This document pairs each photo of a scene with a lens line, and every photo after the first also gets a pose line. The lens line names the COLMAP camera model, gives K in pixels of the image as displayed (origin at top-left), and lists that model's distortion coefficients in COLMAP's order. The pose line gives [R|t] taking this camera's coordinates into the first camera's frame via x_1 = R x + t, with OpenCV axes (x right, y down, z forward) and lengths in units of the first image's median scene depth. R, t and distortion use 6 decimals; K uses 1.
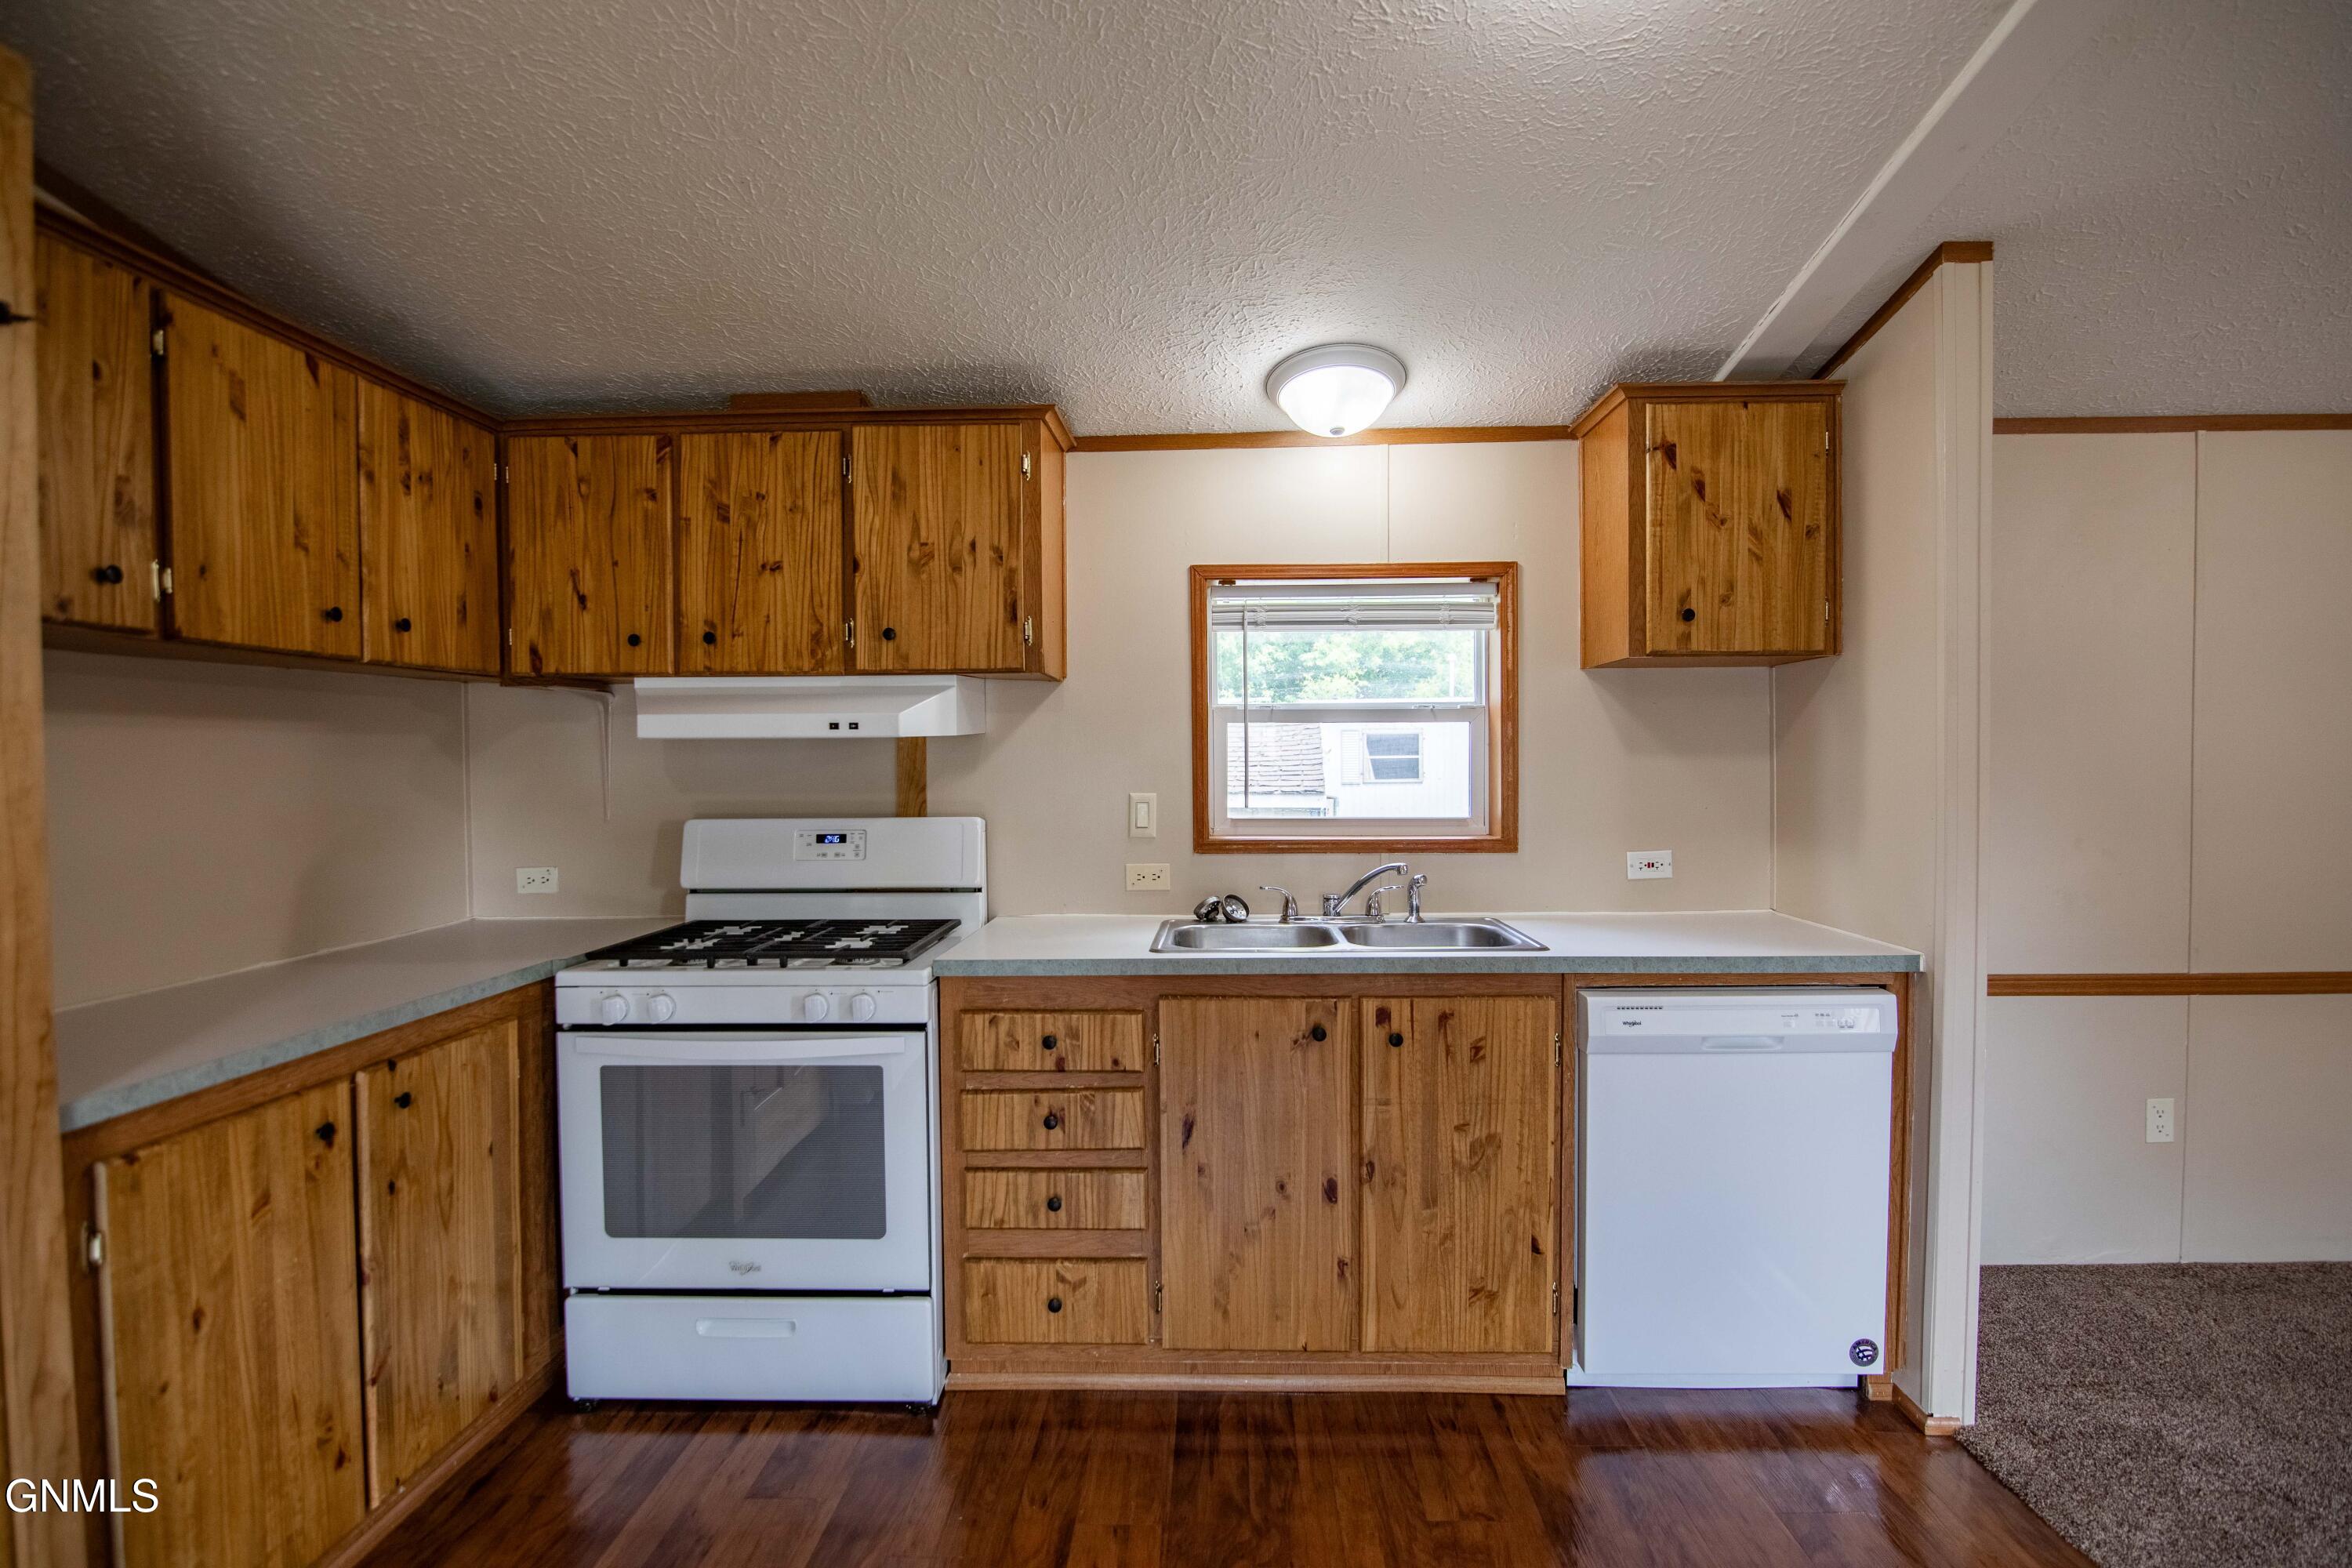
lens RADIAL K [[1088.2, 0, 1175.6], [0, 1088.2, 788.5], [0, 0, 1]] dist [-0.017986, -0.000034]
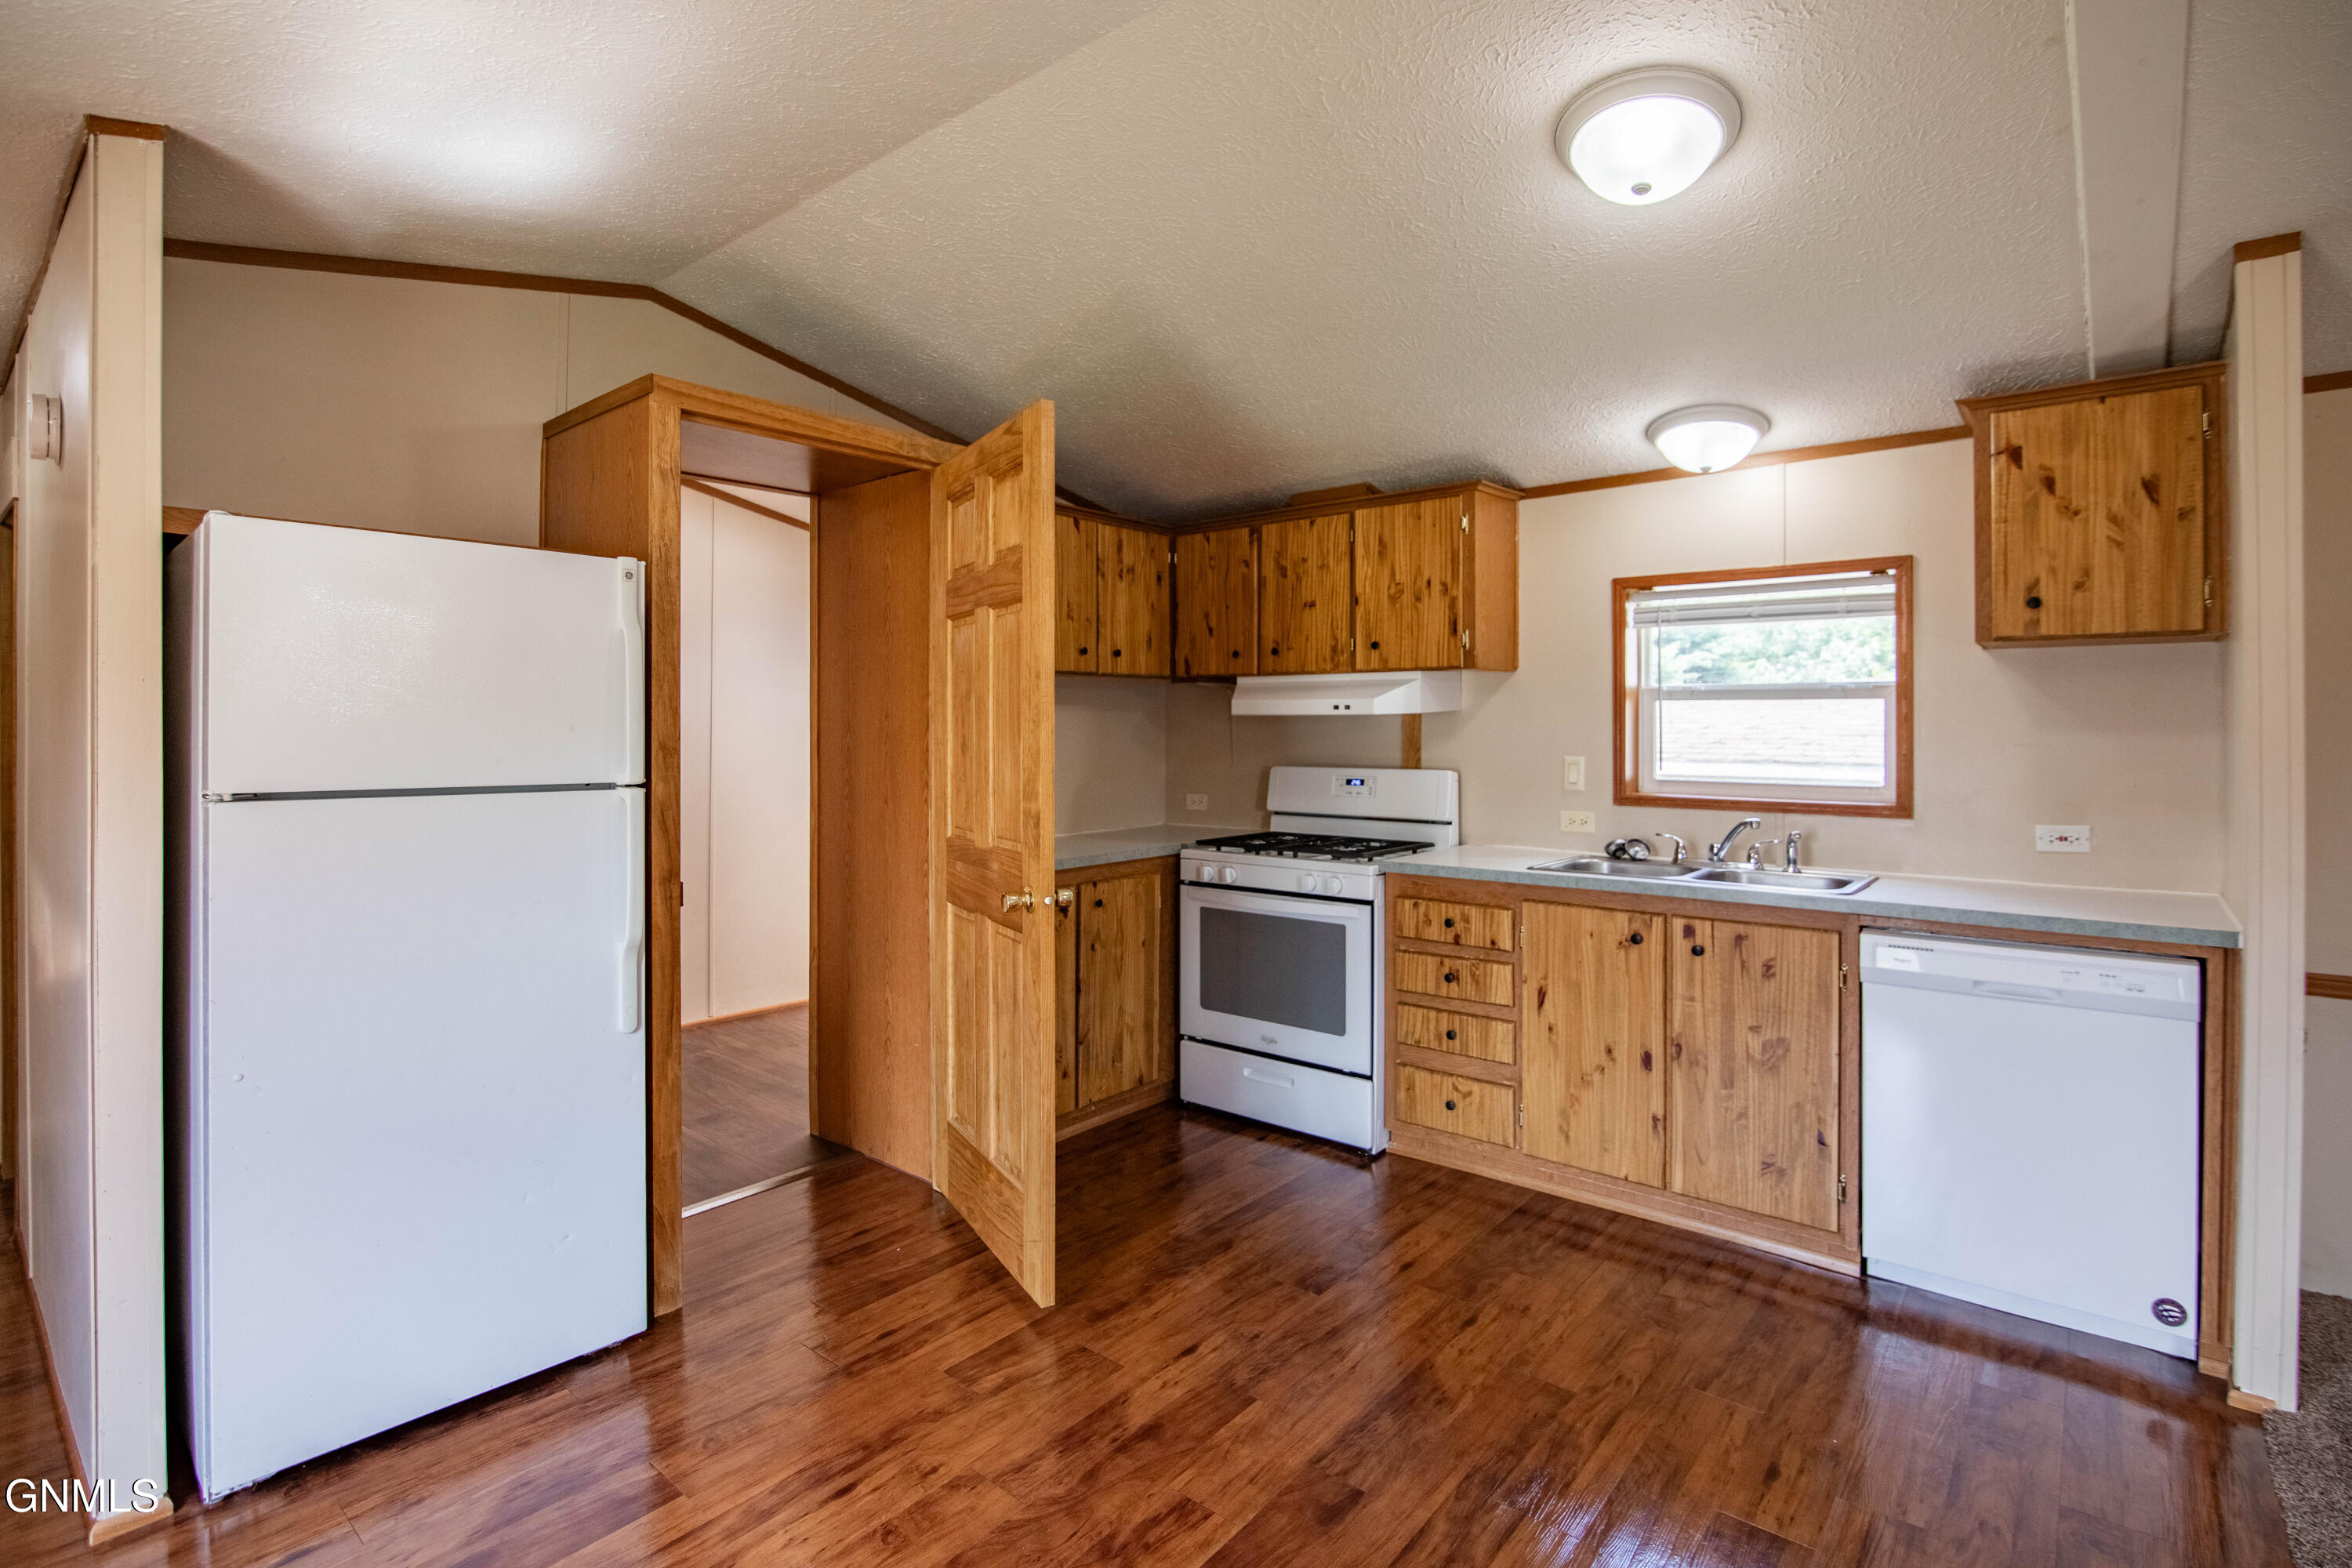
lens RADIAL K [[1103.7, 0, 1175.5], [0, 1103.7, 726.5], [0, 0, 1]] dist [-0.000325, -0.000084]
pose [[0.793141, 0.008452, -0.608980, 0.490517], [-0.021644, 0.999663, -0.014314, -0.002837], [0.608654, 0.024533, 0.793057, -0.410440]]
